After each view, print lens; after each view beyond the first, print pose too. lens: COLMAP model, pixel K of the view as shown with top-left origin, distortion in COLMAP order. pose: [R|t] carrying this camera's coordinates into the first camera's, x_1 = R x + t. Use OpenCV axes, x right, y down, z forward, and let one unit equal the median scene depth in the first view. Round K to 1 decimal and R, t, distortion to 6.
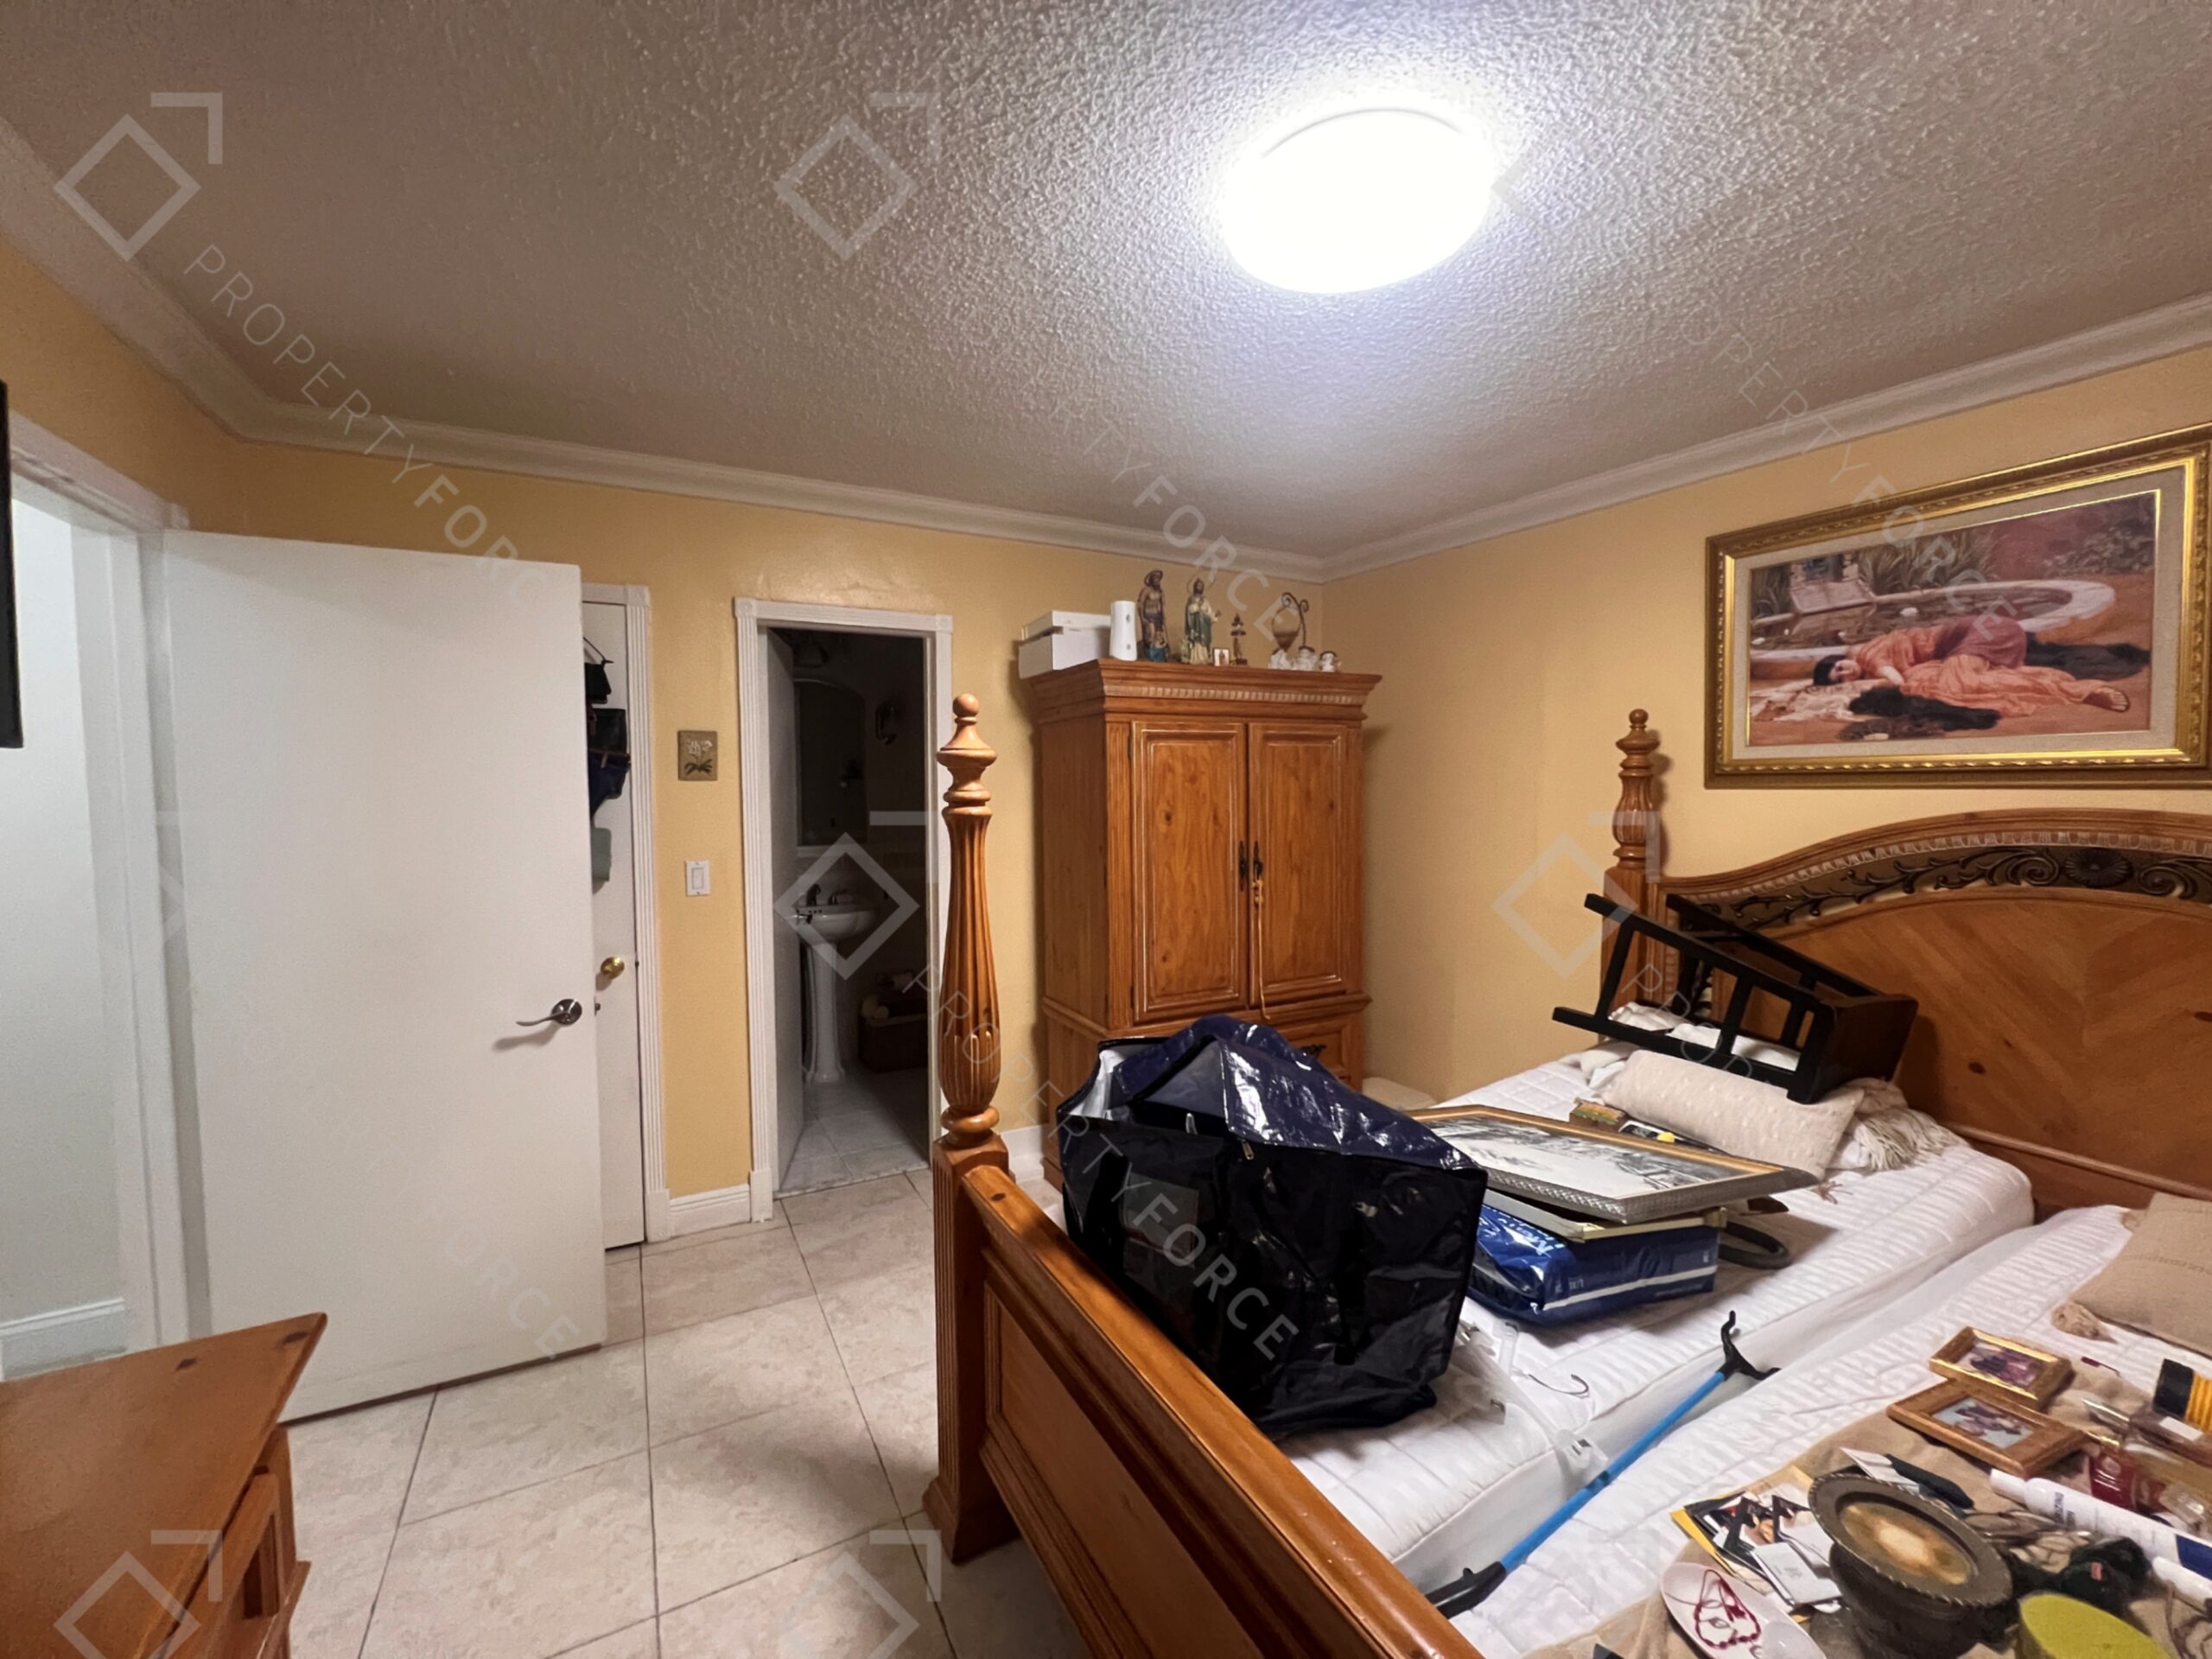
lens RADIAL K [[889.2, 0, 1097.9], [0, 889.2, 826.0], [0, 0, 1]] dist [-0.003776, 0.001400]
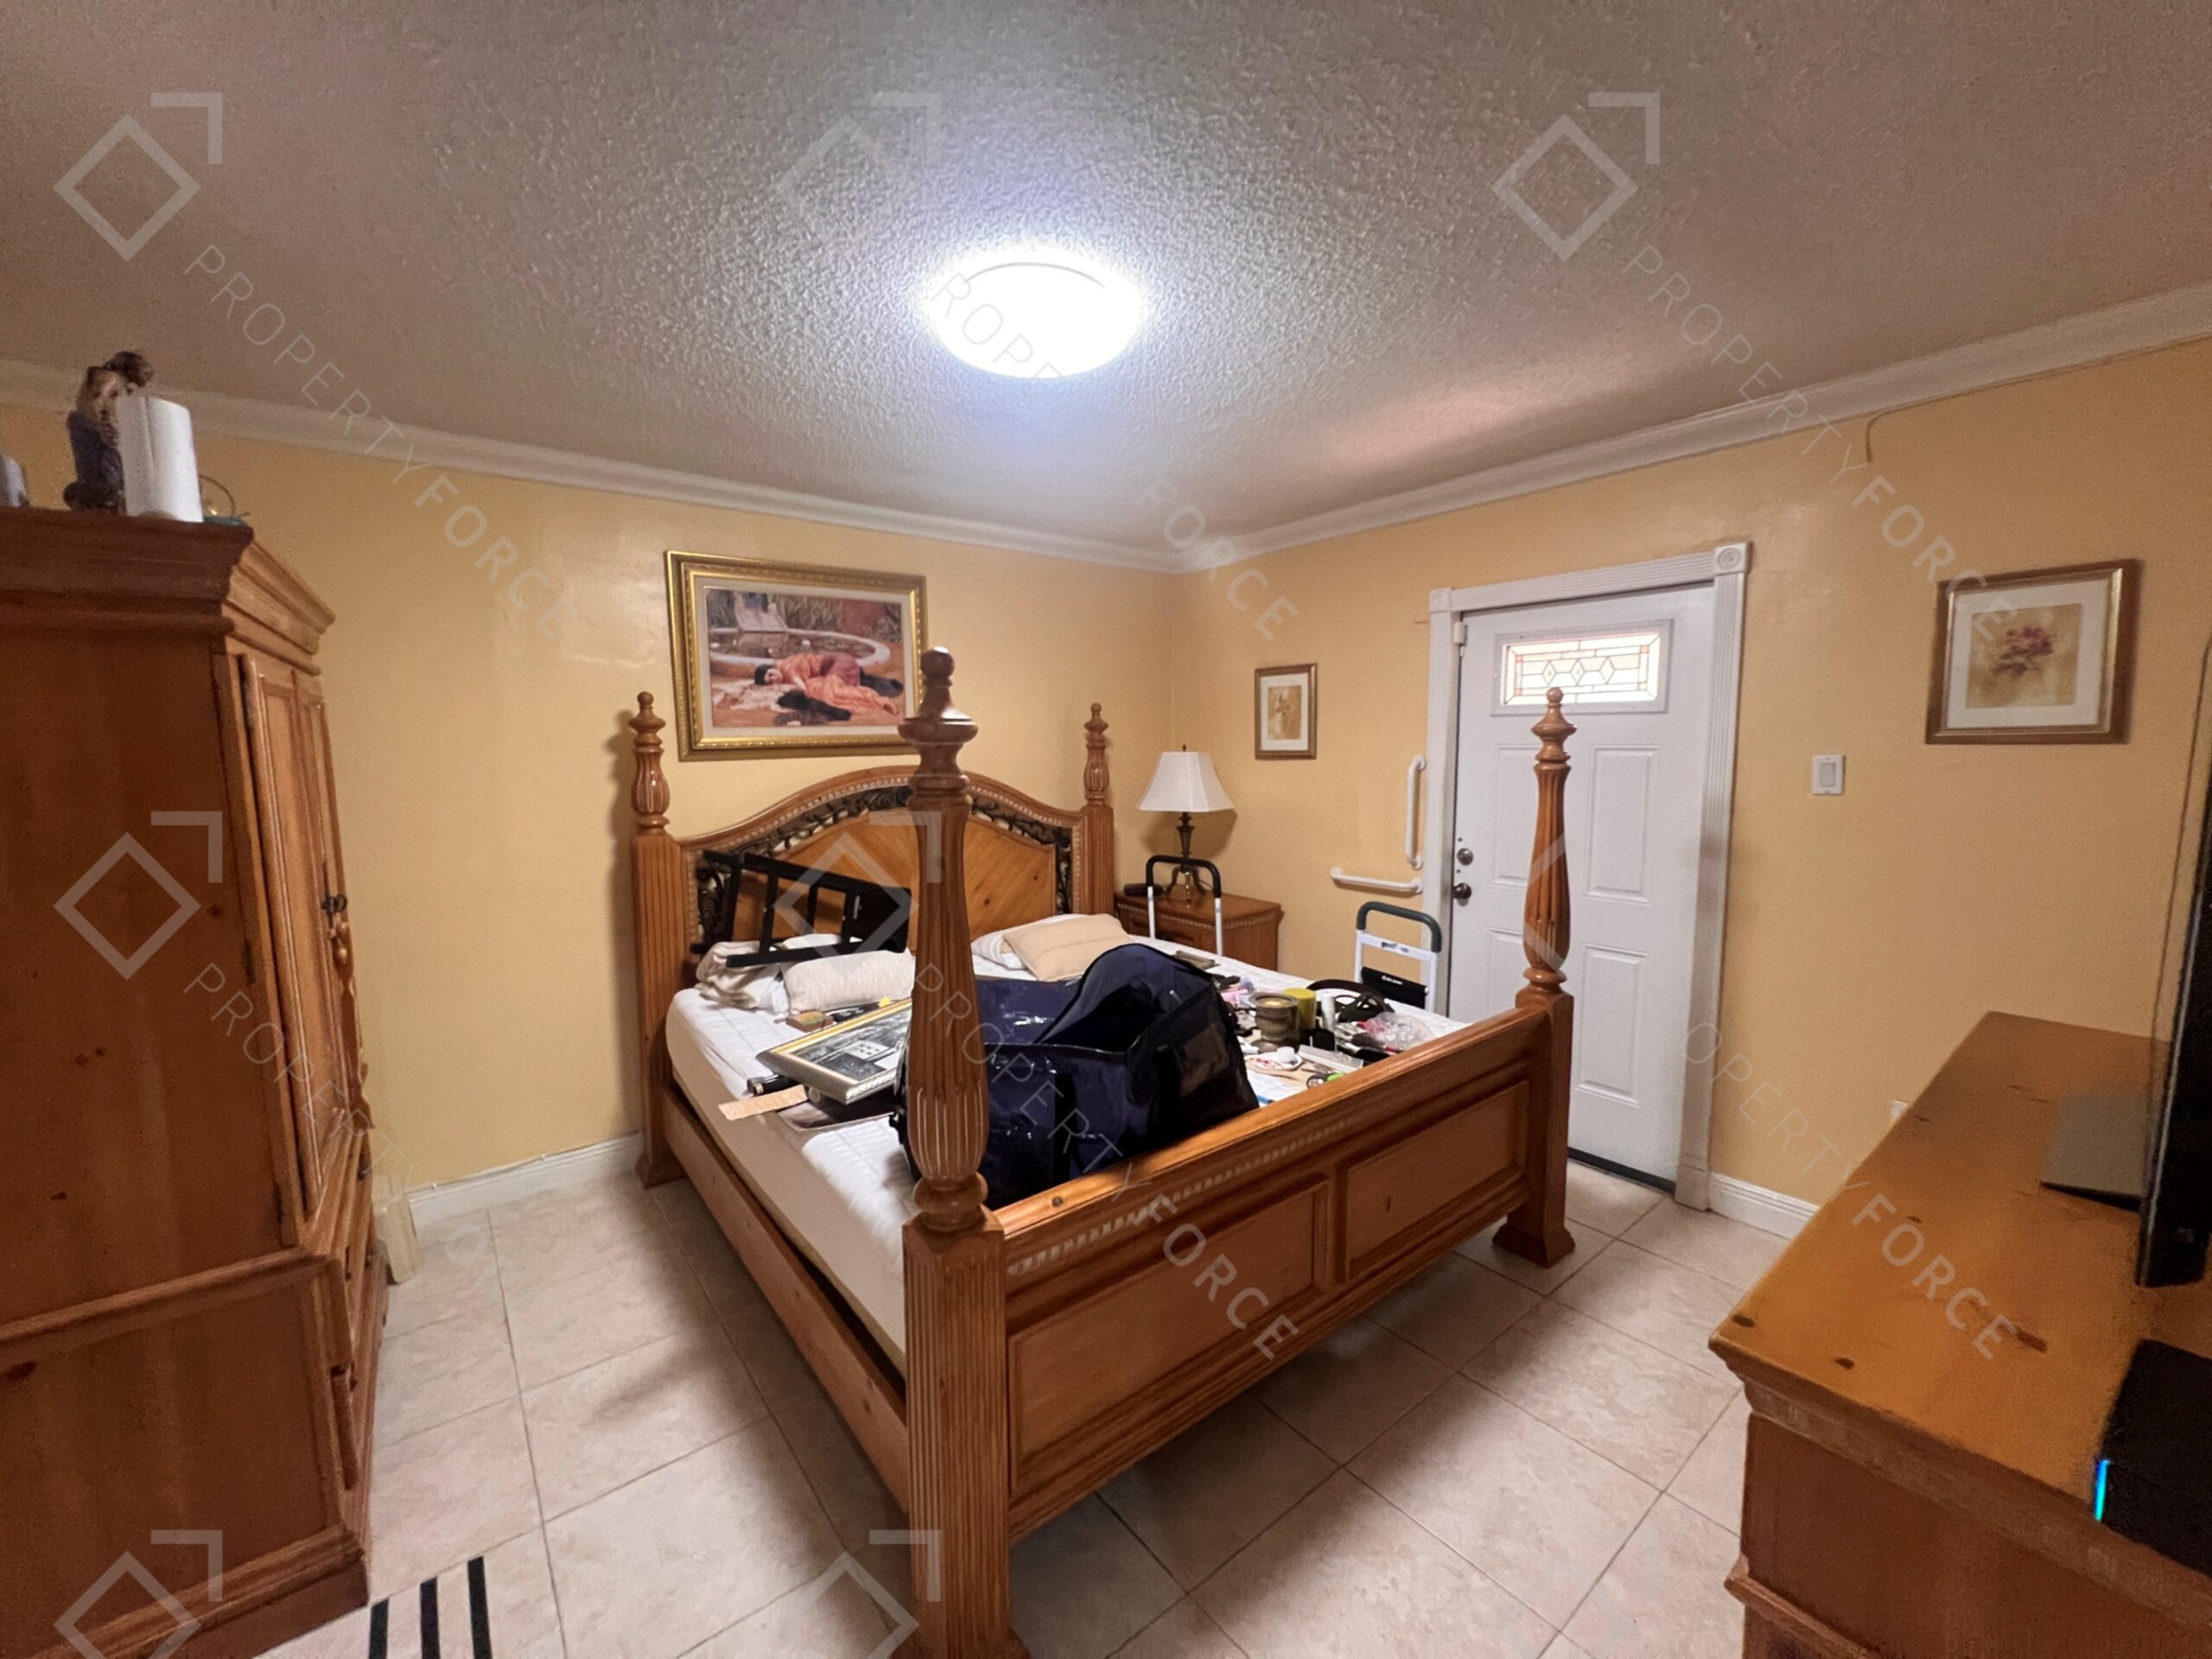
lens RADIAL K [[889.2, 0, 1103.3], [0, 889.2, 829.0], [0, 0, 1]] dist [-0.003776, 0.001400]
pose [[-0.181705, -0.086762, 0.979518, -0.698234], [0.073831, 0.992085, 0.101571, -0.037827], [-0.980578, 0.090774, -0.173861, 0.764444]]
